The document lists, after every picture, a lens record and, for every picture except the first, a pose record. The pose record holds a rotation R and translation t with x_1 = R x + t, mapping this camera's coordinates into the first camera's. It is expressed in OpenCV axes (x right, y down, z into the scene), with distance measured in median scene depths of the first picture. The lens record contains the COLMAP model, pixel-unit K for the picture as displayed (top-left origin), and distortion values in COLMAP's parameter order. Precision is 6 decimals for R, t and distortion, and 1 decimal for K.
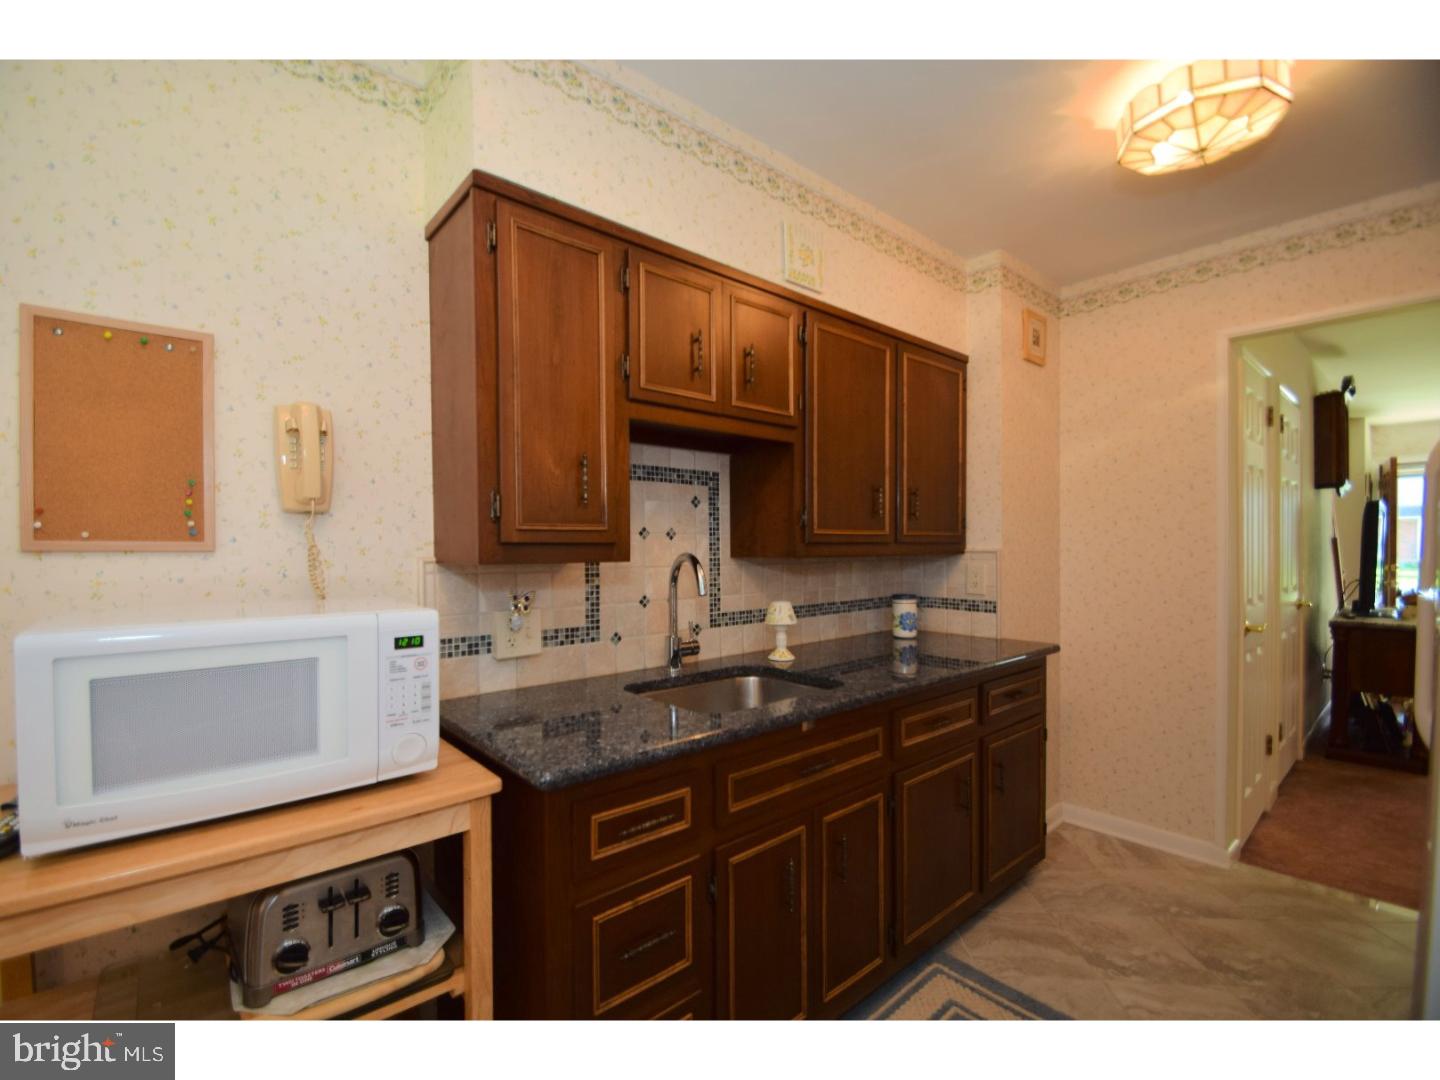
lens RADIAL K [[645.8, 0, 681.3], [0, 645.8, 559.4], [0, 0, 1]] dist [0.022529, -0.025965]
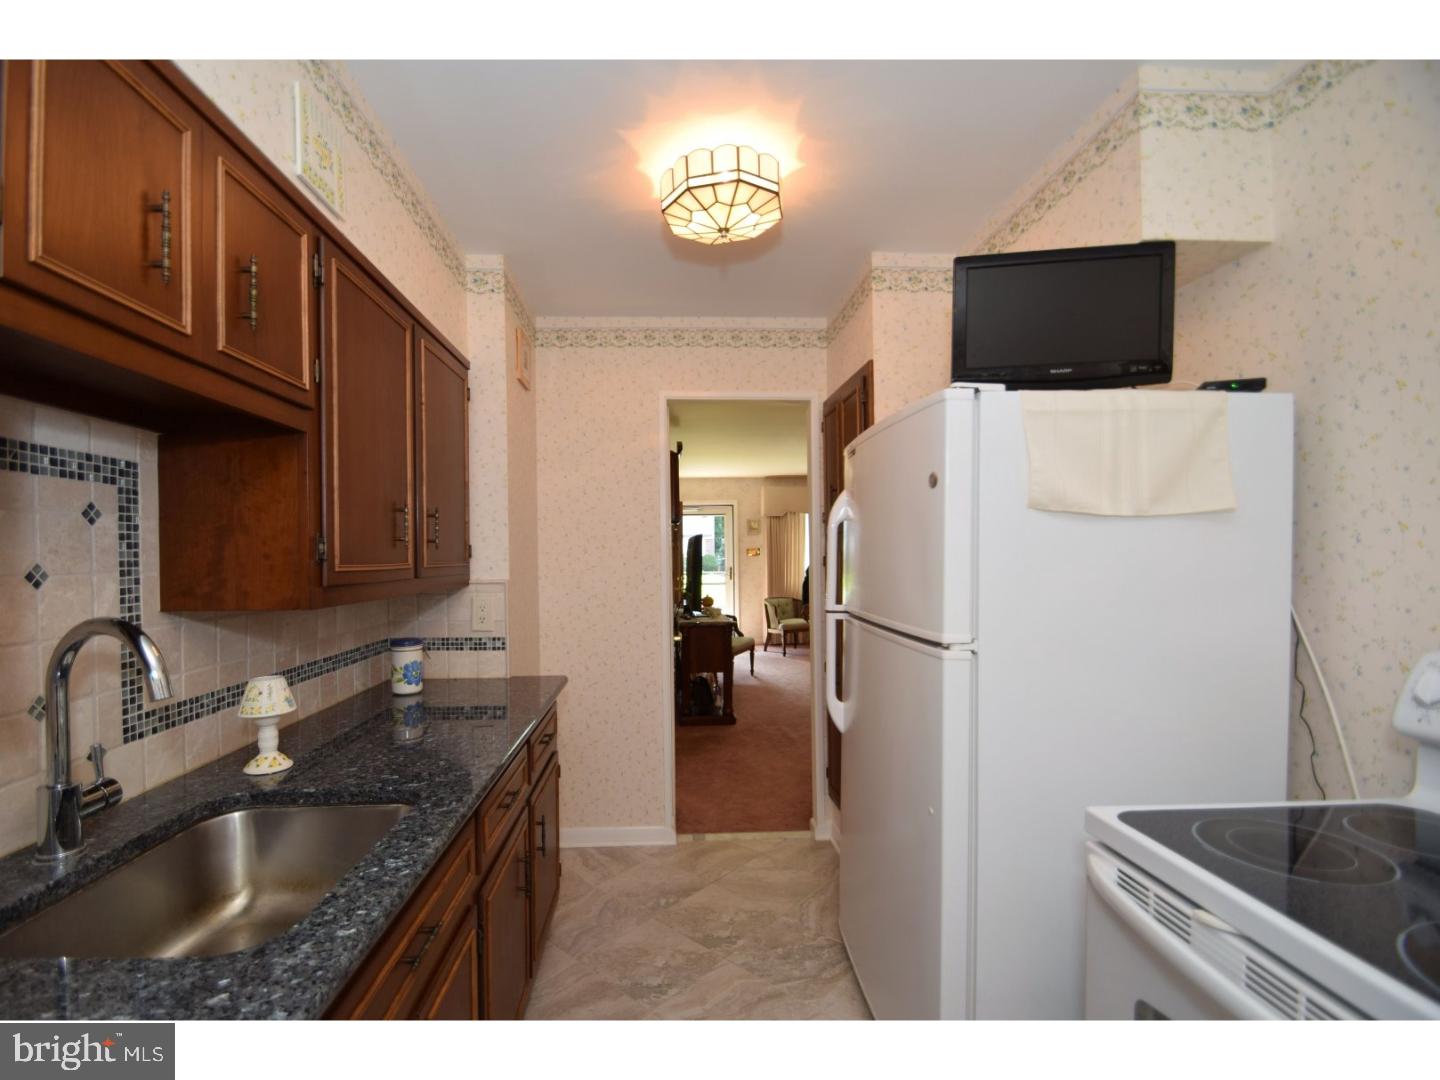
lens RADIAL K [[645.8, 0, 681.3], [0, 645.8, 559.4], [0, 0, 1]] dist [0.022529, -0.025965]
pose [[0.598391, -0.003849, 0.801195, -0.110329], [0.017572, 0.999811, -0.008321, -0.037788], [-0.801011, 0.019057, 0.598346, 0.288994]]
